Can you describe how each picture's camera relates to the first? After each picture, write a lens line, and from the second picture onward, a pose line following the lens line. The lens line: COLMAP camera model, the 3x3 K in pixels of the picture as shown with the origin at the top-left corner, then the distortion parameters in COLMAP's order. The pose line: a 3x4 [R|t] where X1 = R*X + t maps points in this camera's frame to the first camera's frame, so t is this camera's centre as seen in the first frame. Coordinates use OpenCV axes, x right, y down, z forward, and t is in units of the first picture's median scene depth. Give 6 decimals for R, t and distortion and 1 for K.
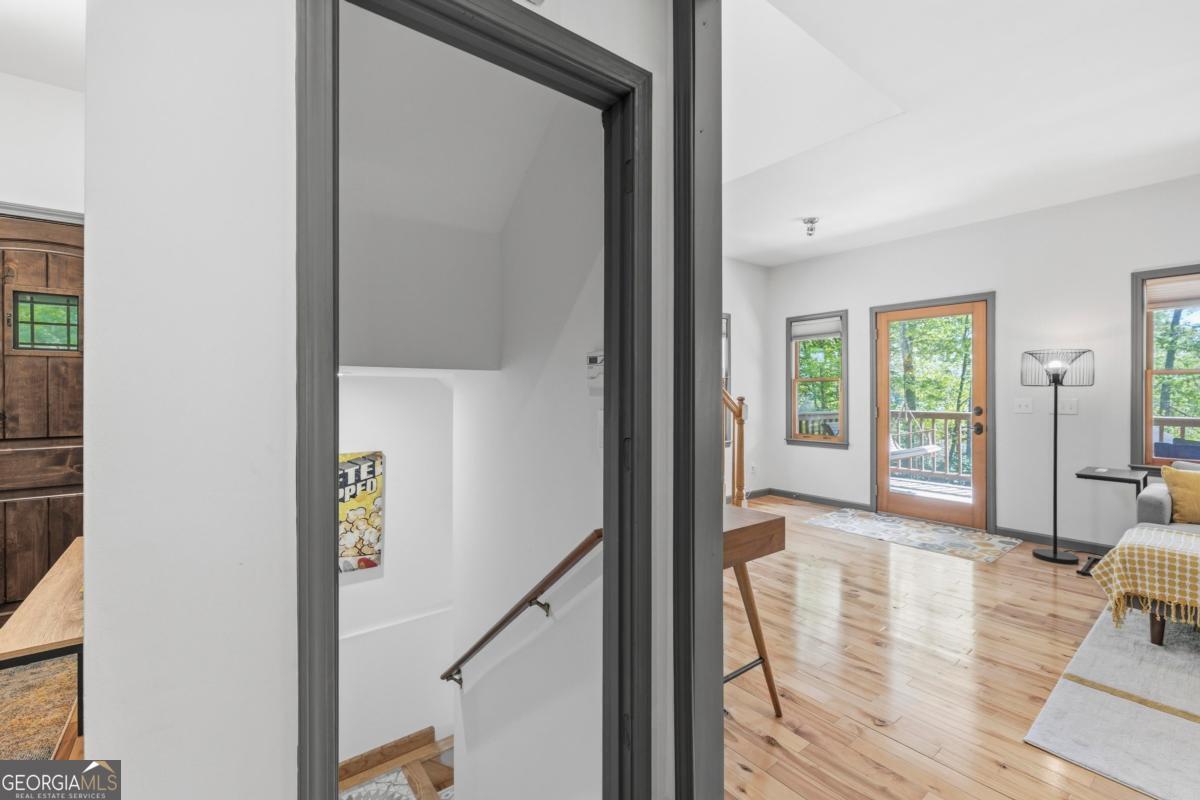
lens RADIAL K [[511.5, 0, 593.5], [0, 511.5, 393.3], [0, 0, 1]] dist [0.000062, 0.000022]
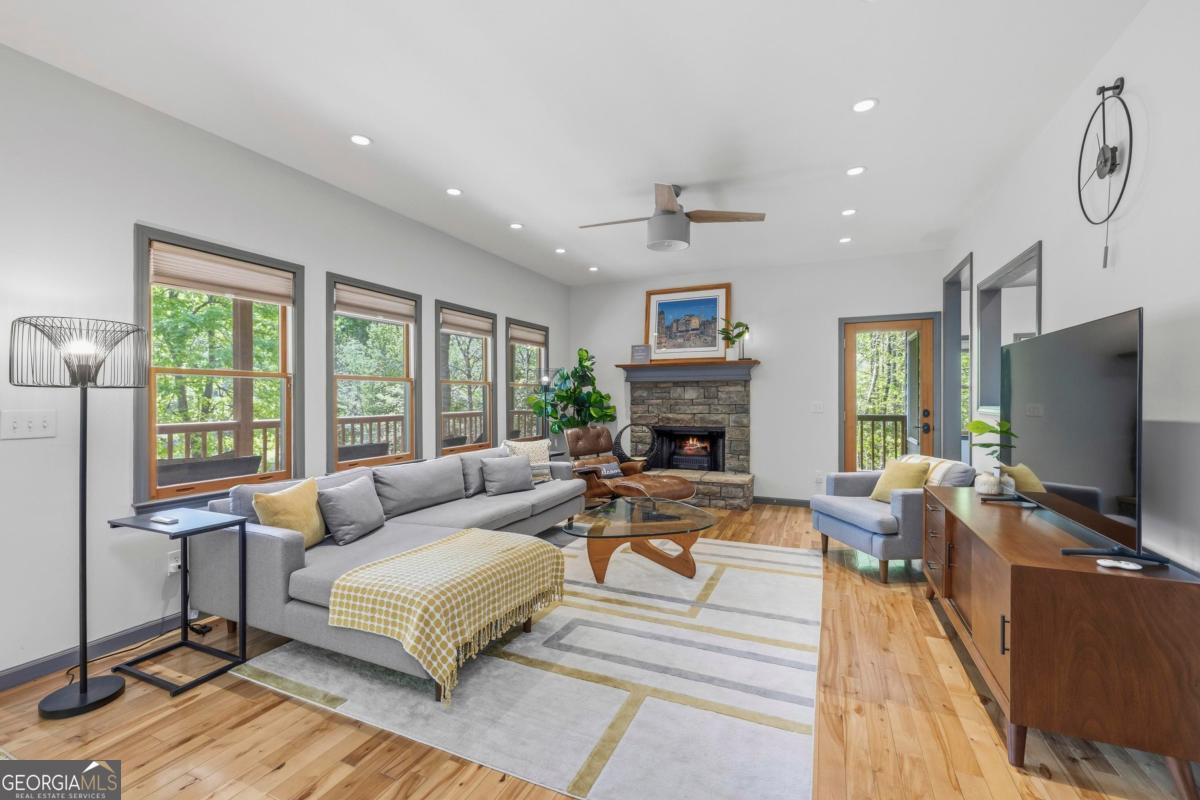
lens RADIAL K [[511.5, 0, 593.5], [0, 511.5, 393.3], [0, 0, 1]] dist [0.000062, 0.000022]
pose [[-0.463752, 0.003216, 0.885959, 0.164785], [-0.003479, 0.999979, -0.005451, -0.006579], [-0.885958, -0.005610, -0.463732, 0.808622]]
